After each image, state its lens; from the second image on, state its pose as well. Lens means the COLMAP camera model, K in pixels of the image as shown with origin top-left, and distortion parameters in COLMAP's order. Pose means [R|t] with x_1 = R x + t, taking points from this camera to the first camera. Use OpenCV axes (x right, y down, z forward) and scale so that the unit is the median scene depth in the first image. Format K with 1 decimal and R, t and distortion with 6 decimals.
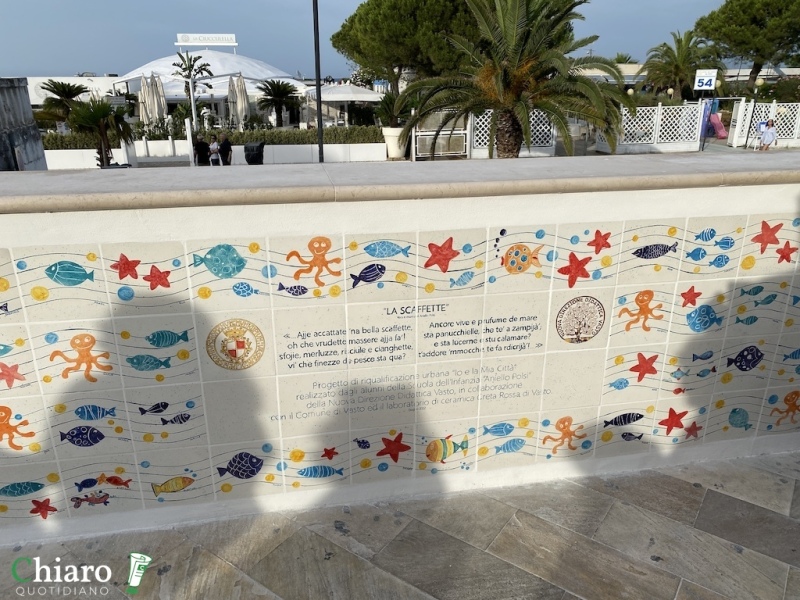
lens RADIAL K [[608.6, 0, 395.7], [0, 608.6, 302.1], [0, 0, 1]] dist [0.032060, -0.032590]
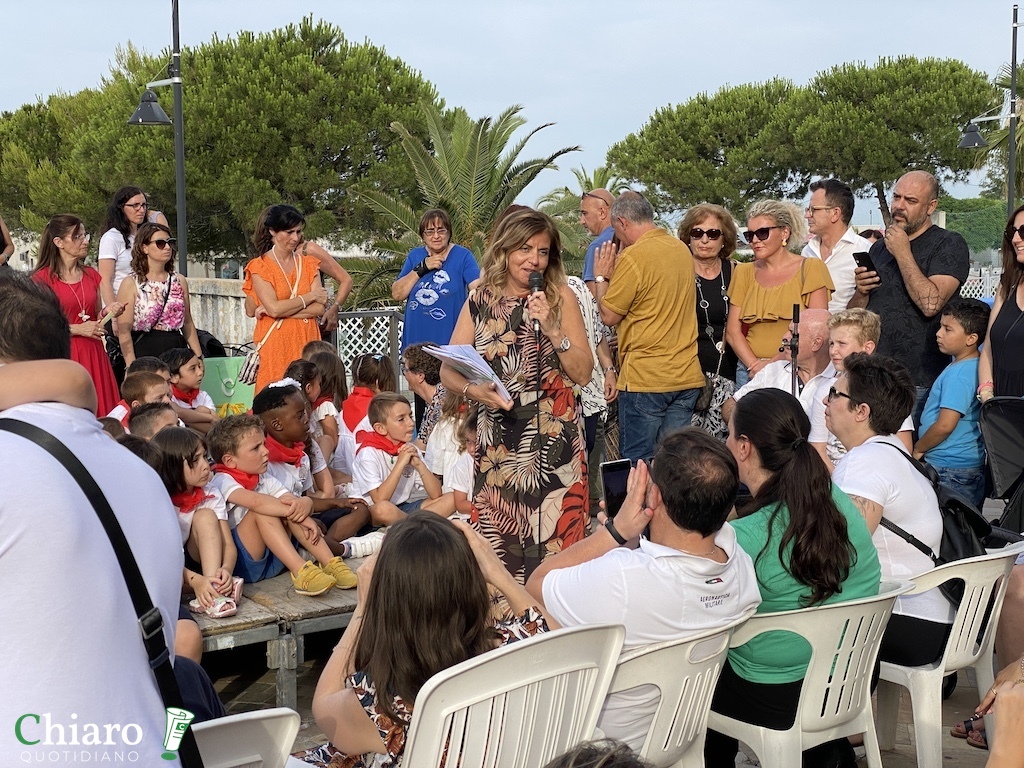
lens RADIAL K [[1536.8, 0, 527.3], [0, 1536.8, 379.1], [0, 0, 1]] dist [0.101000, 0.000000]
pose [[0.913457, -0.049050, 0.403969, -3.451529], [0.153455, 0.960940, -0.230316, 1.175936], [-0.376893, 0.272375, 0.885304, -3.490191]]
